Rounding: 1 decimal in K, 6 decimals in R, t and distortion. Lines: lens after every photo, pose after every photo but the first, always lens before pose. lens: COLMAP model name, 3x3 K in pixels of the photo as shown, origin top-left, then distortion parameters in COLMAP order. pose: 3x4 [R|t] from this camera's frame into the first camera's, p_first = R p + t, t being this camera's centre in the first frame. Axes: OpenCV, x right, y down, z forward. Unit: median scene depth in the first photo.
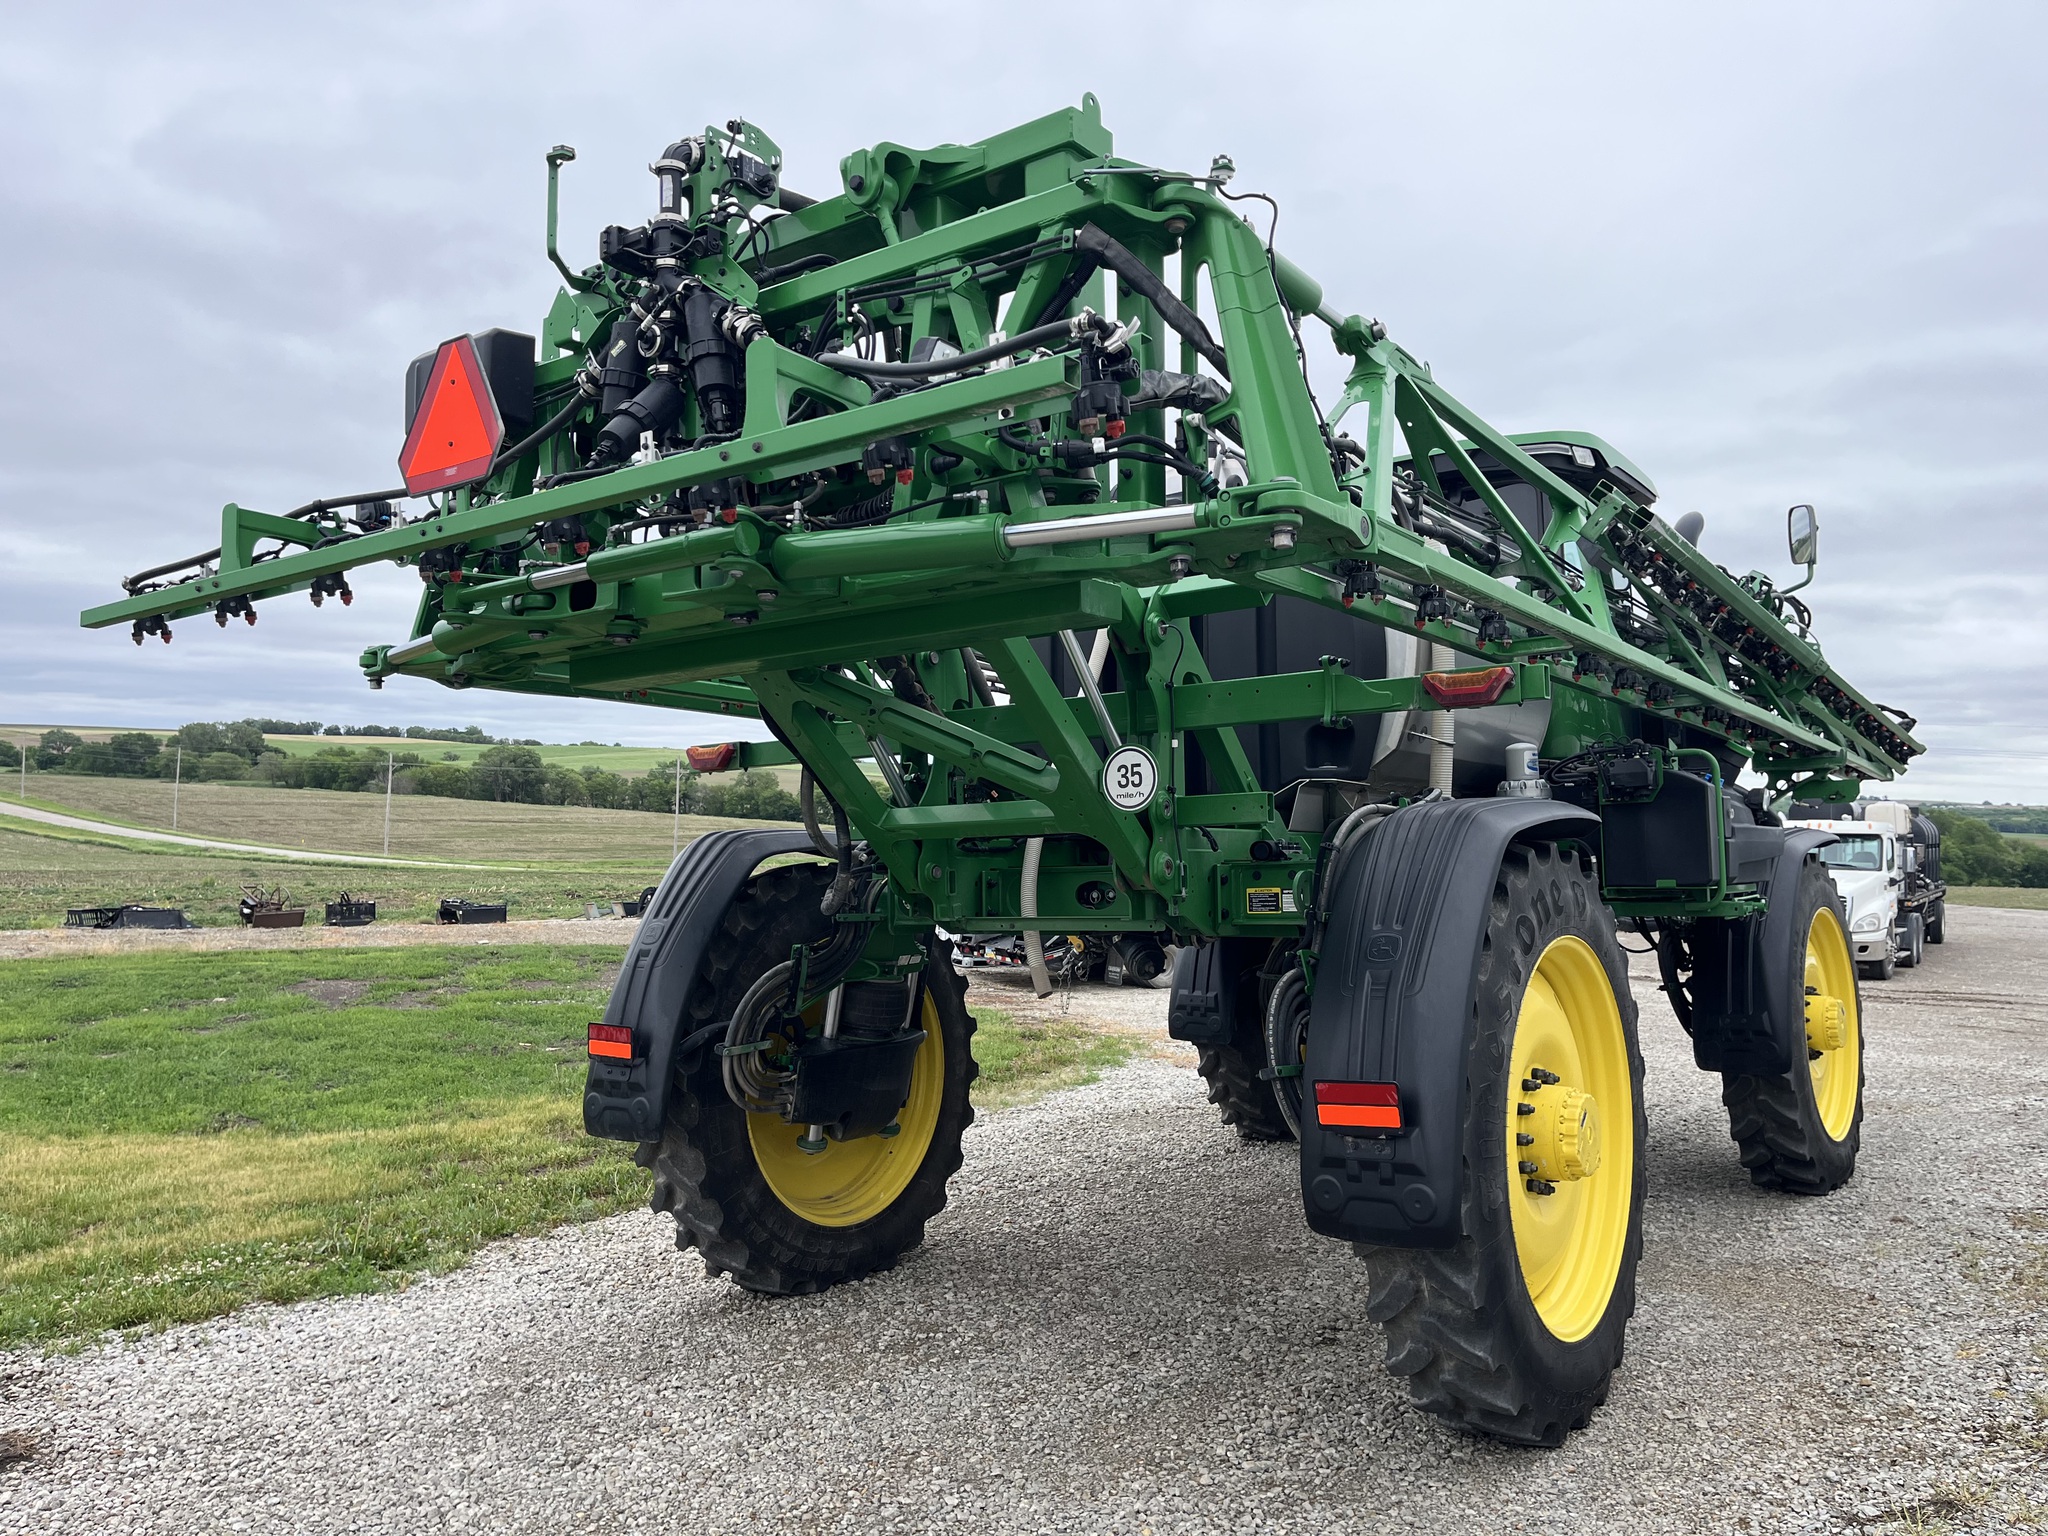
lens RADIAL K [[1552.9, 0, 1020.9], [0, 1552.9, 758.0], [0, 0, 1]] dist [0.057105, -0.076400]
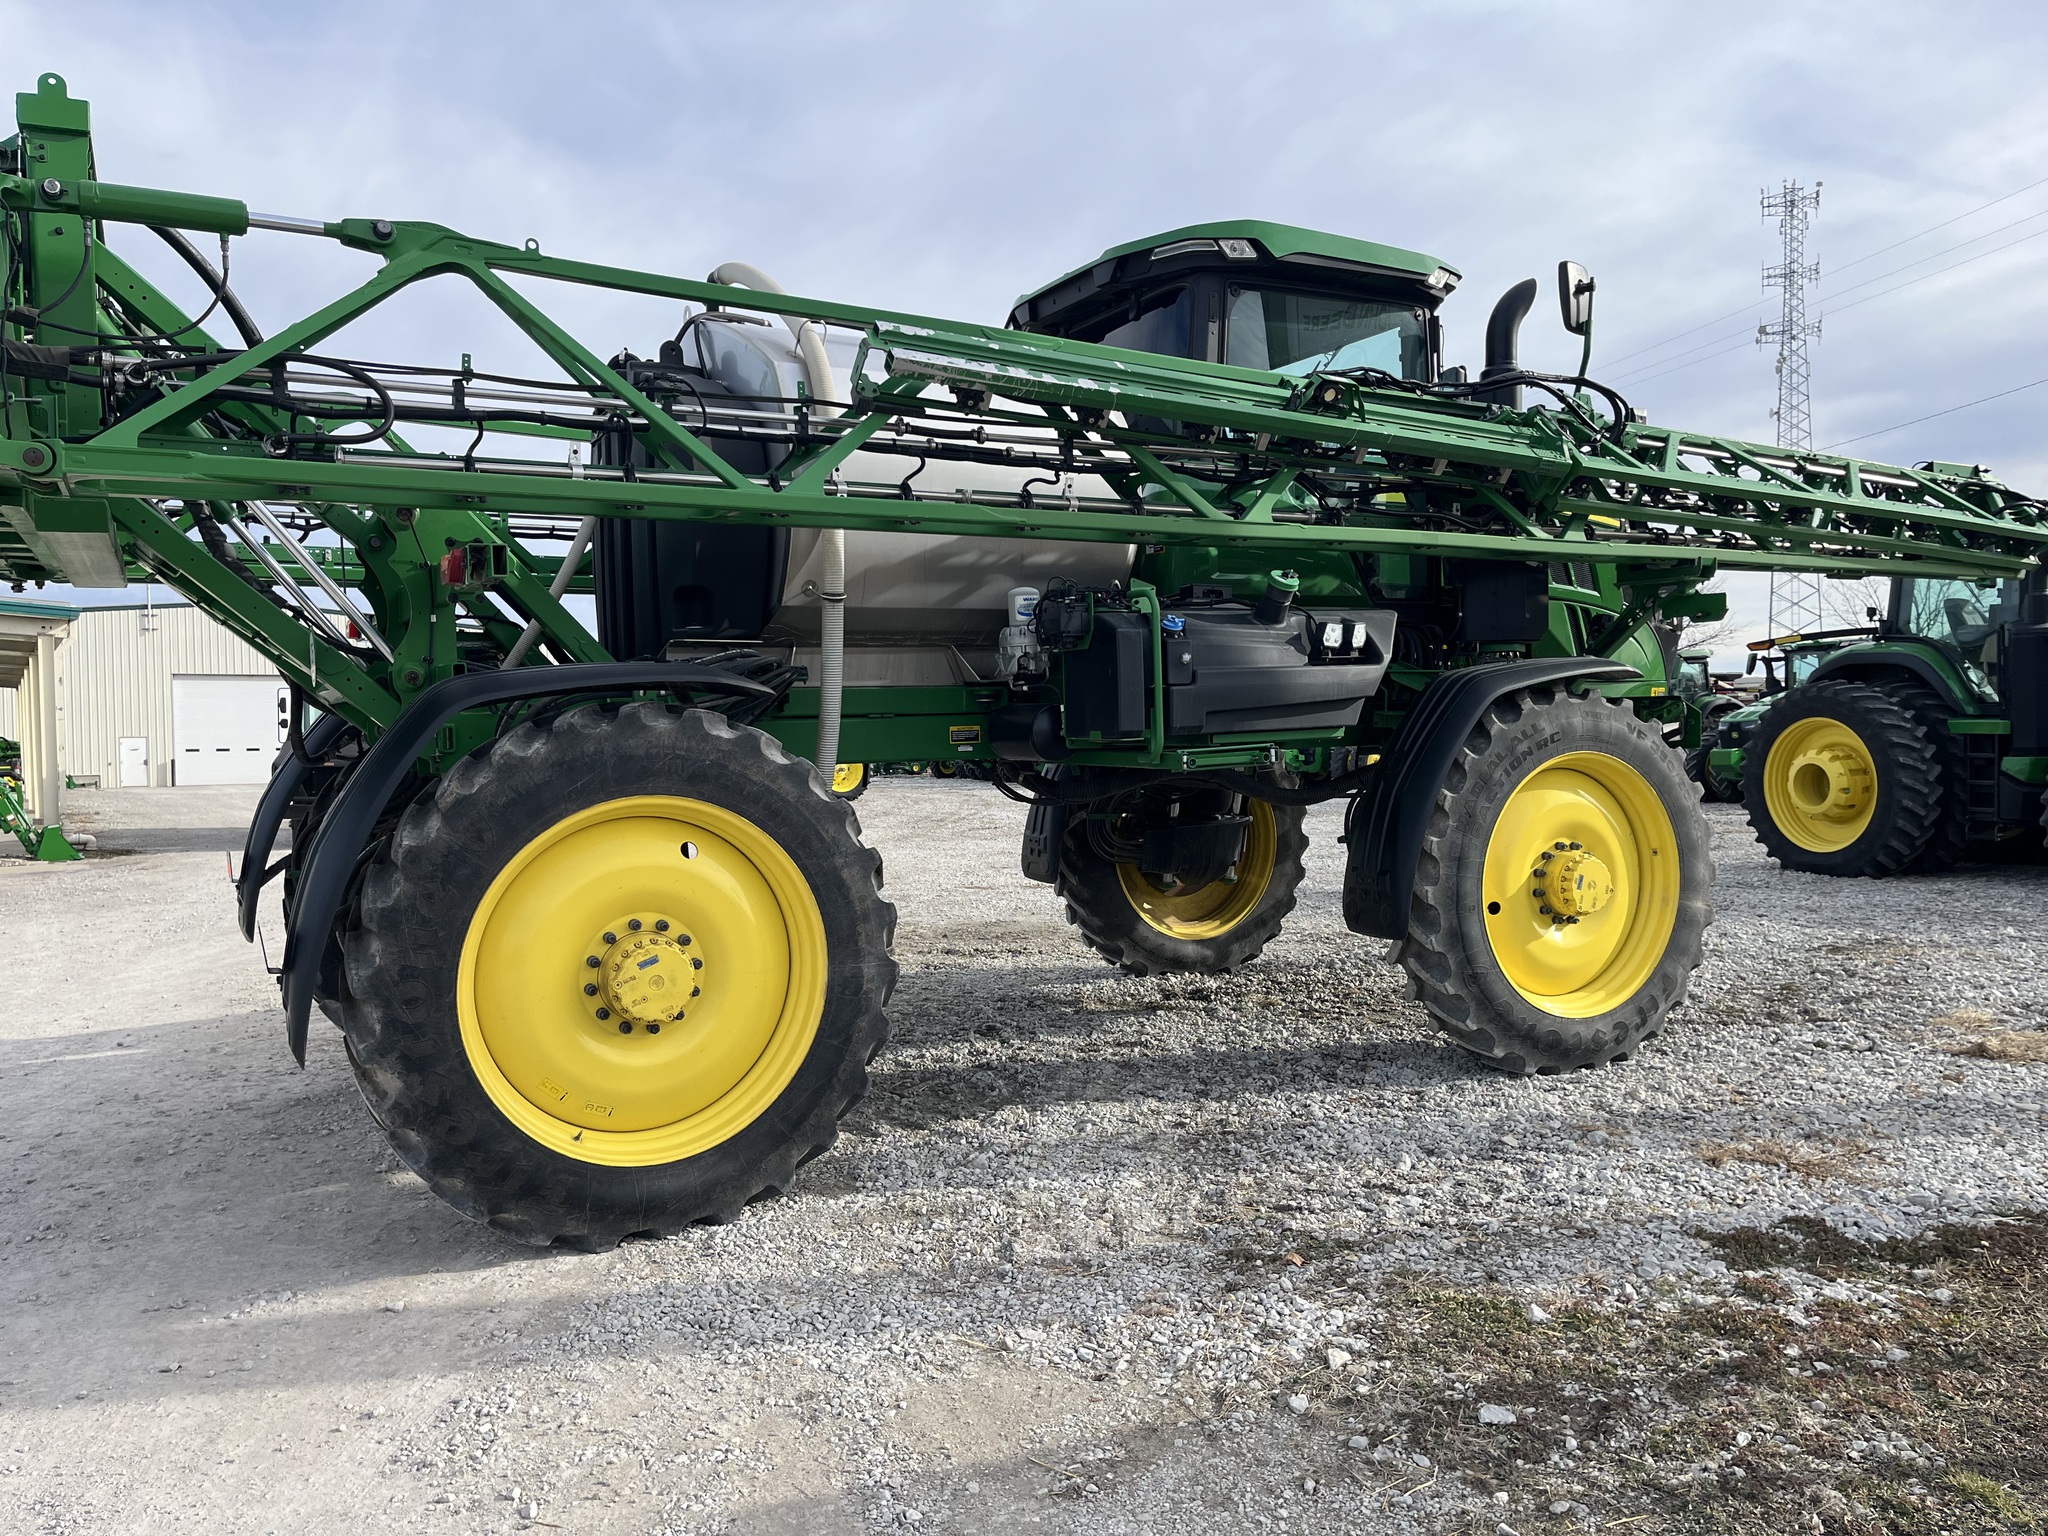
lens RADIAL K [[1552.9, 0, 1027.0], [0, 1552.9, 788.8], [0, 0, 1]] dist [0.057105, -0.076400]
pose [[0.906088, 0.013892, -0.422861, 1.026762], [0.046461, 0.990149, 0.132083, -0.017835], [0.420530, -0.139326, 0.896517, 0.174178]]
